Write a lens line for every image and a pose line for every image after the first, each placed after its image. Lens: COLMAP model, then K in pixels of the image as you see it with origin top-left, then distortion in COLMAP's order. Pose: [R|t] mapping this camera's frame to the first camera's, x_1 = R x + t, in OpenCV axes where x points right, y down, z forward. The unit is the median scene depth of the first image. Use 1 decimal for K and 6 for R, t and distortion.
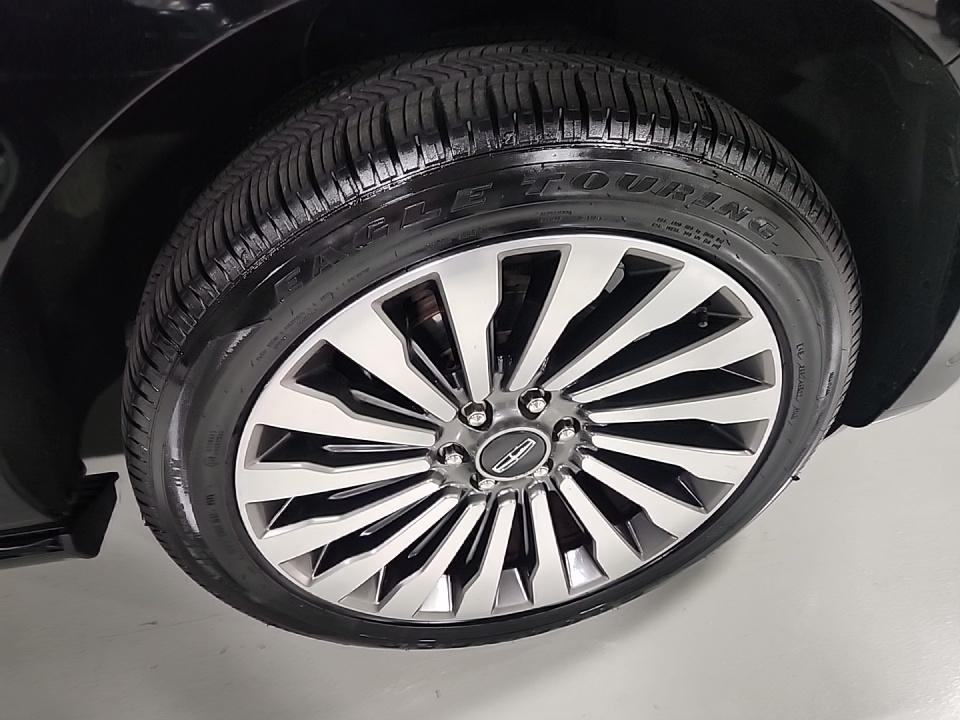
lens RADIAL K [[661.2, 0, 467.1], [0, 661.2, 357.9], [0, 0, 1]] dist [0.071481, -0.058586]
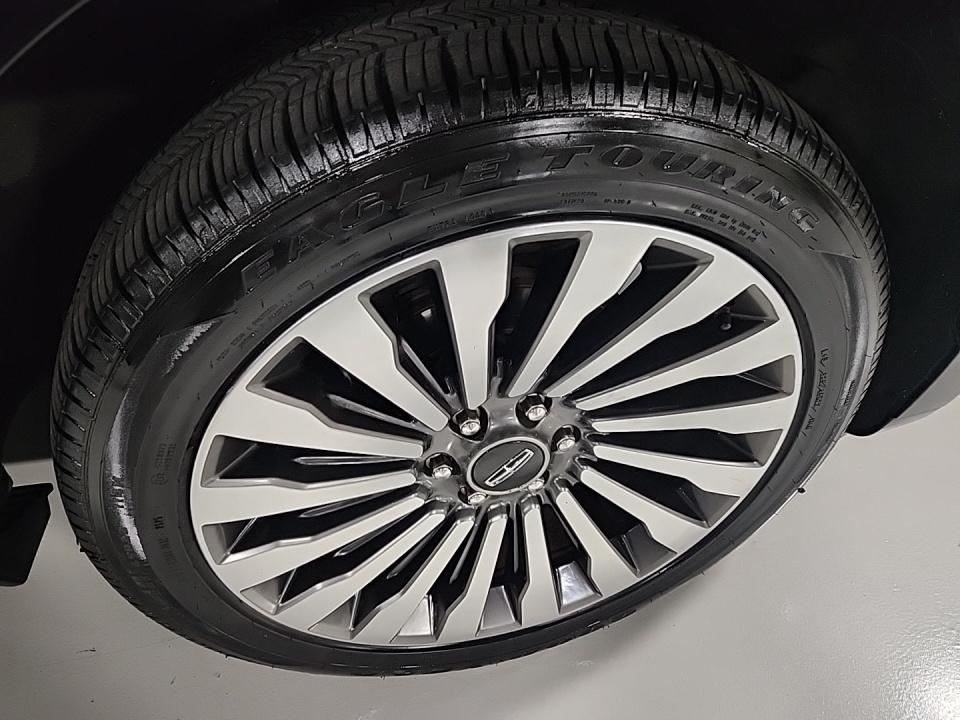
lens RADIAL K [[658.3, 0, 480.0], [0, 658.3, 360.0], [0, 0, 1]] dist [0.093355, -0.118169]
pose [[0.997154, 0.013040, 0.074250, -0.041152], [-0.013817, 0.999855, 0.009956, -0.008367], [-0.074109, -0.010954, 0.997190, 0.117015]]
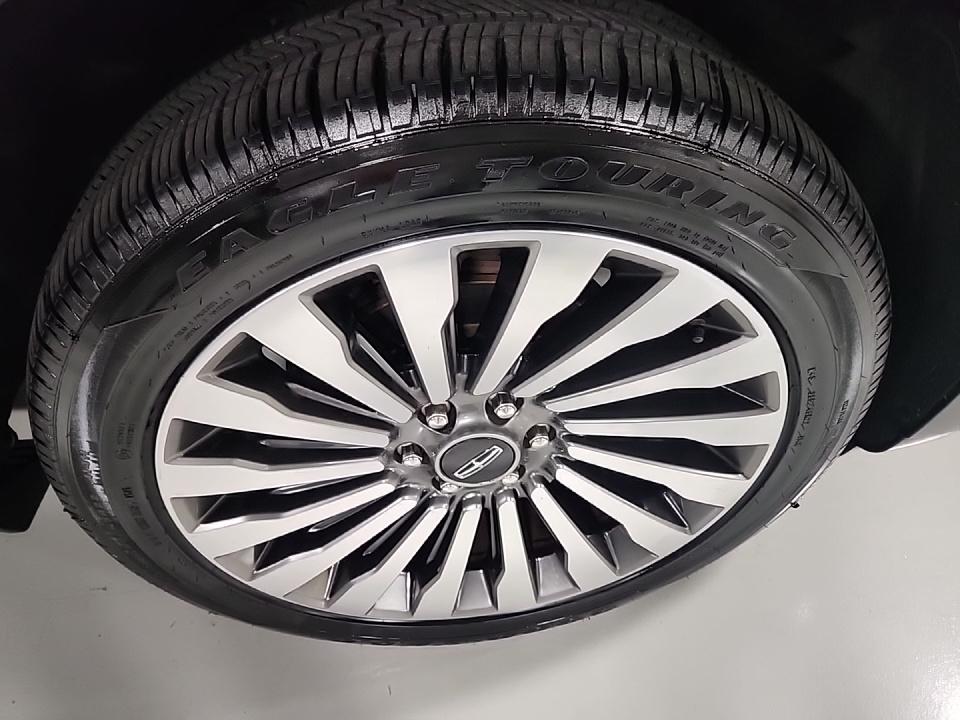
lens RADIAL K [[661.2, 0, 467.1], [0, 661.2, 357.9], [0, 0, 1]] dist [0.071481, -0.058586]
pose [[0.996826, 0.073029, -0.031703, 0.080527], [-0.070447, 0.994609, 0.076097, -0.065594], [0.037089, -0.073622, 0.996596, 0.125355]]
